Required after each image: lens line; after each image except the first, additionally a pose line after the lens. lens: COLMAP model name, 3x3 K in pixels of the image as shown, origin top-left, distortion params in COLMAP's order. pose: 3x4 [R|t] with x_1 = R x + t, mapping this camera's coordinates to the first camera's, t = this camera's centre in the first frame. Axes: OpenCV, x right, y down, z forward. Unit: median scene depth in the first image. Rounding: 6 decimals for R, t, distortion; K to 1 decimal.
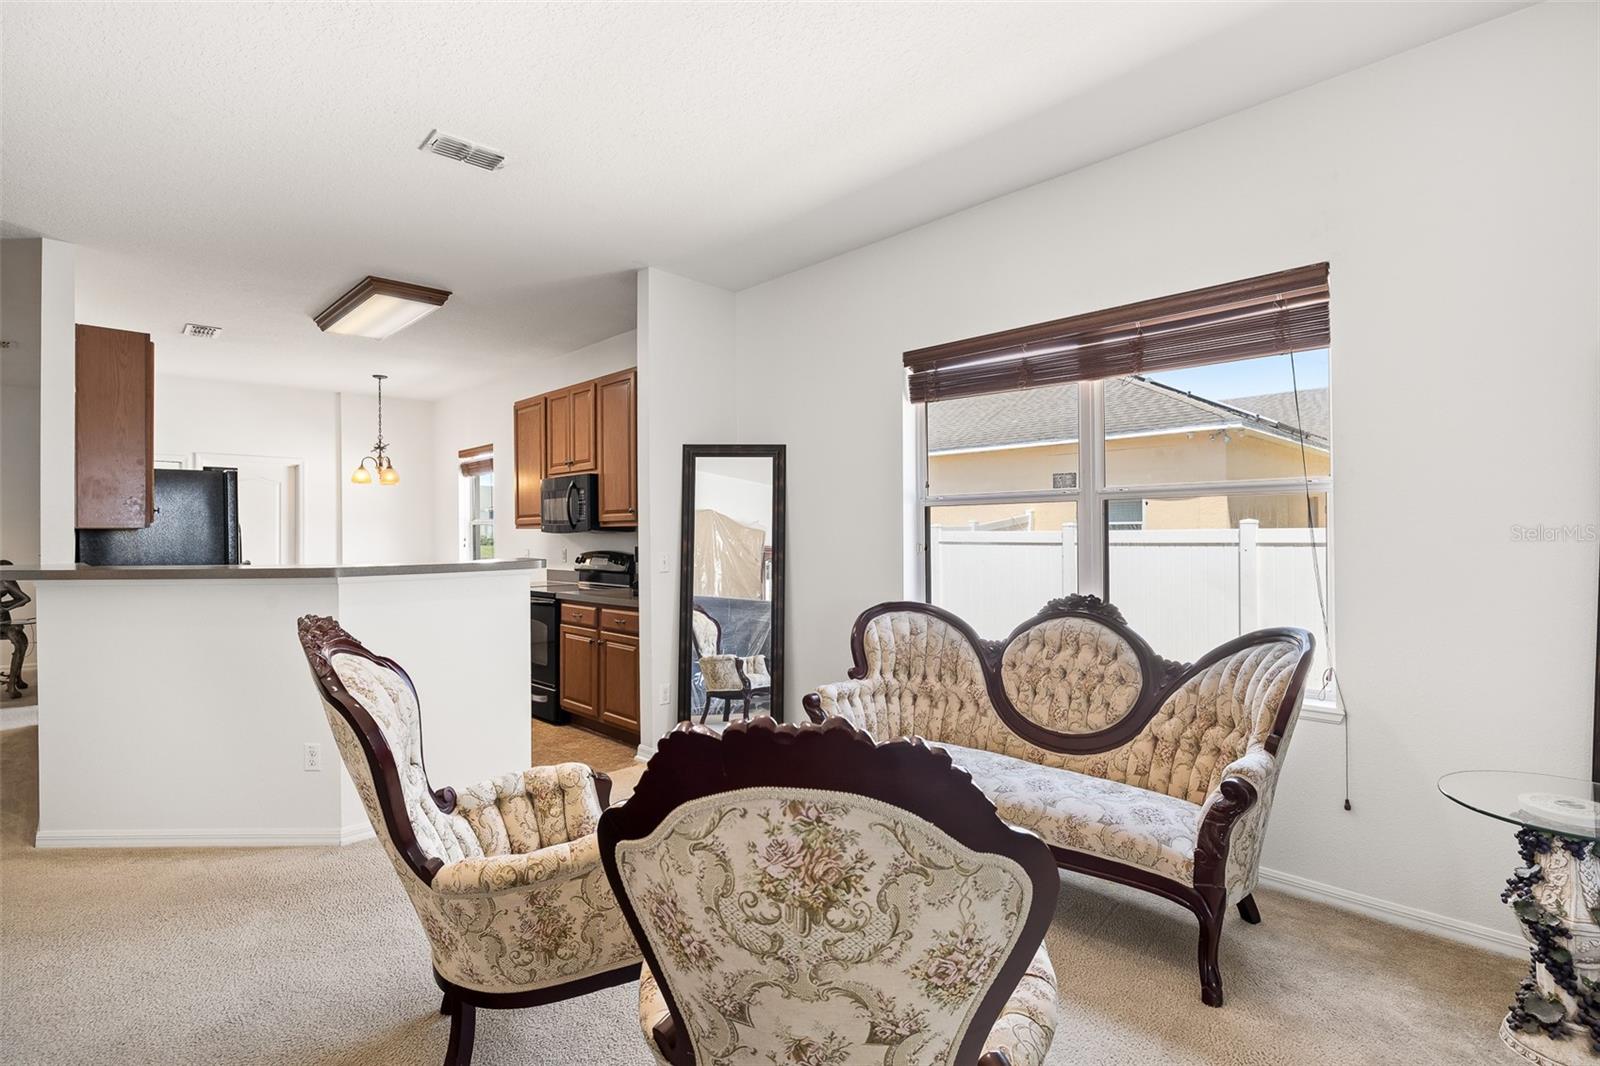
lens RADIAL K [[771.3, 0, 800.0], [0, 771.3, 533.0], [0, 0, 1]] dist [0.000935, -0.000769]
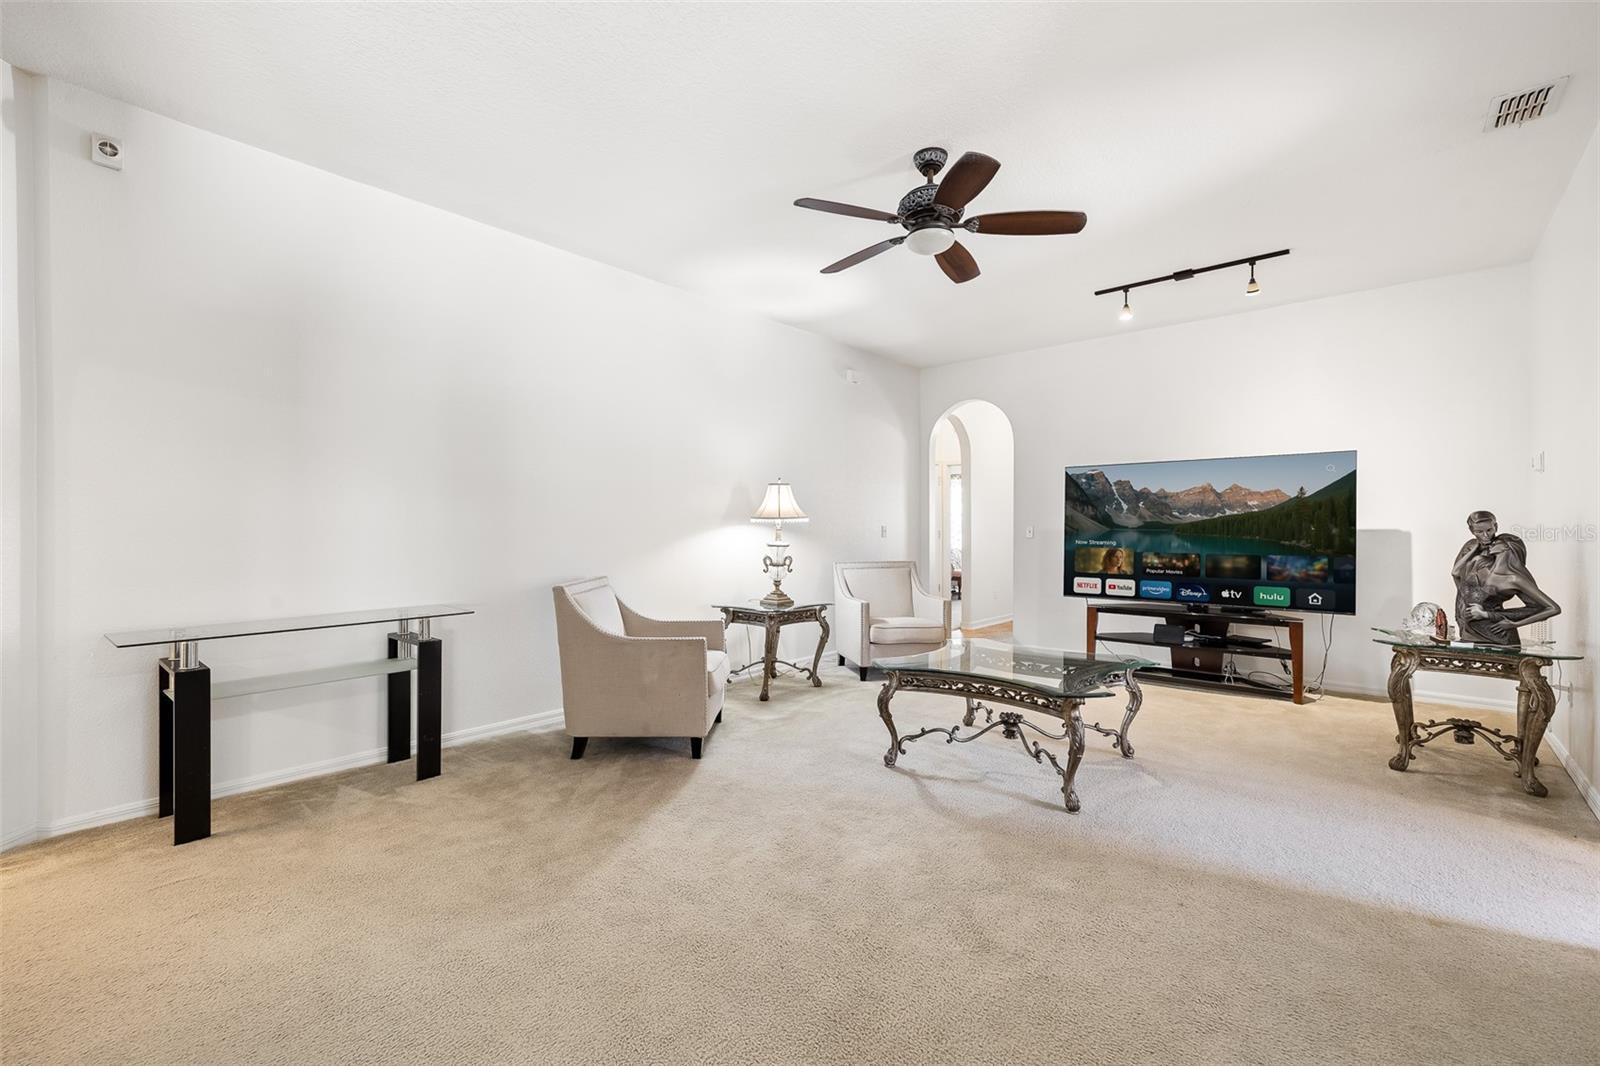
lens RADIAL K [[680.6, 0, 800.0], [0, 680.6, 533.0], [0, 0, 1]] dist [0.000624, 0.000205]
pose [[0.075419, 0.016139, -0.997021, -0.667080], [0.004722, 0.999852, 0.016542, 0.027837], [0.997141, -0.005955, 0.075332, 0.524552]]
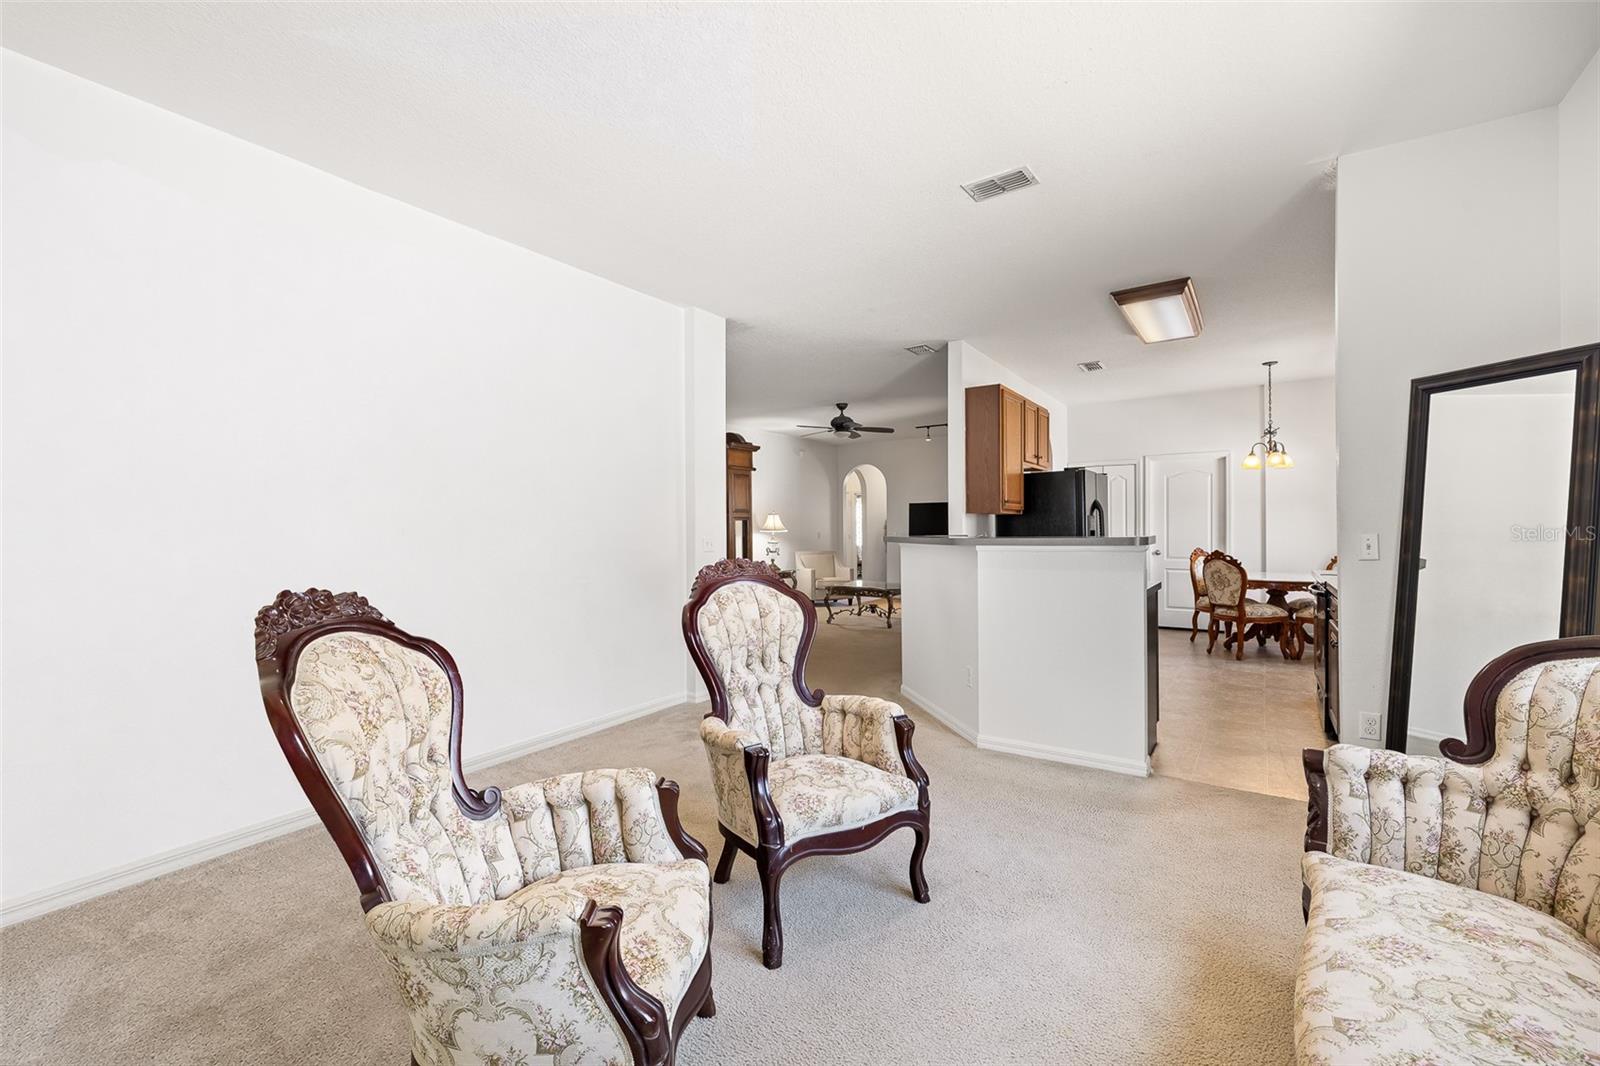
lens RADIAL K [[672.3, 0, 800.0], [0, 672.3, 533.0], [0, 0, 1]] dist [0.001447, 0.000098]
pose [[0.195408, 0.009788, -0.980673, 0.280374], [0.007405, 0.999907, 0.011456, 0.010835], [0.980694, -0.009500, 0.195317, 0.274478]]
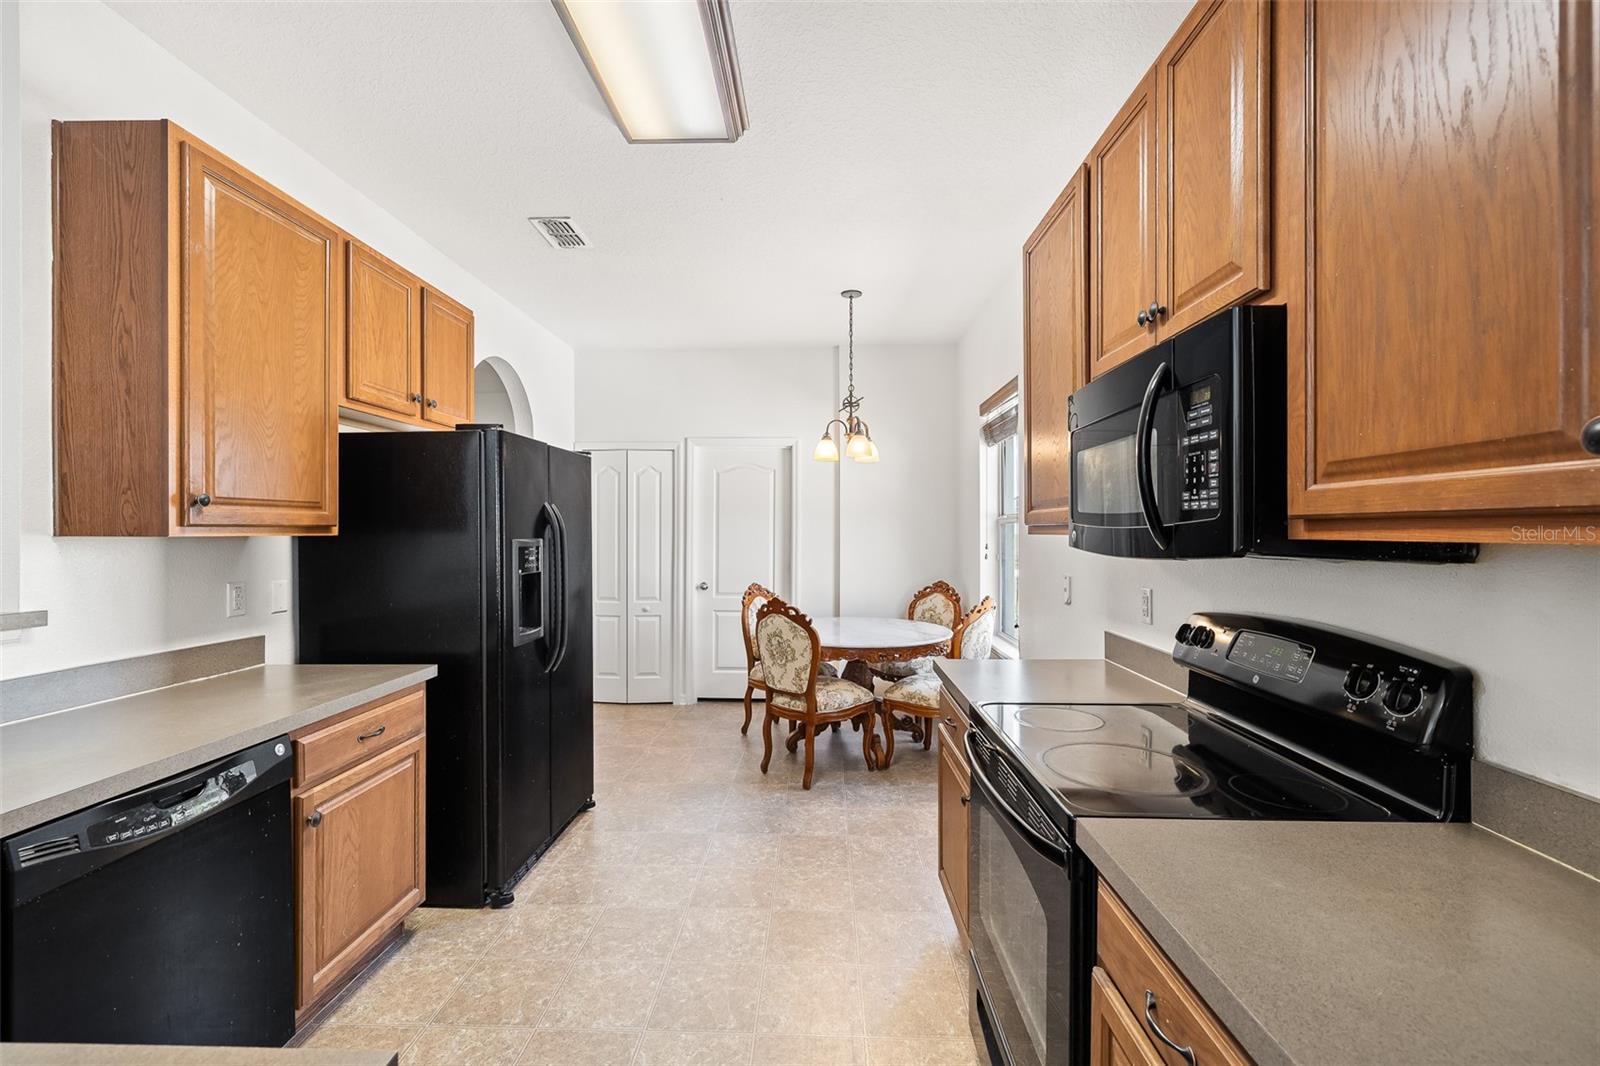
lens RADIAL K [[680.6, 0, 800.0], [0, 680.6, 533.0], [0, 0, 1]] dist [0.000624, 0.000205]
pose [[0.693200, 0.010965, -0.720662, -0.213580], [-0.004714, 0.999932, 0.010679, -0.011485], [0.720730, -0.004005, 0.693204, 0.754466]]
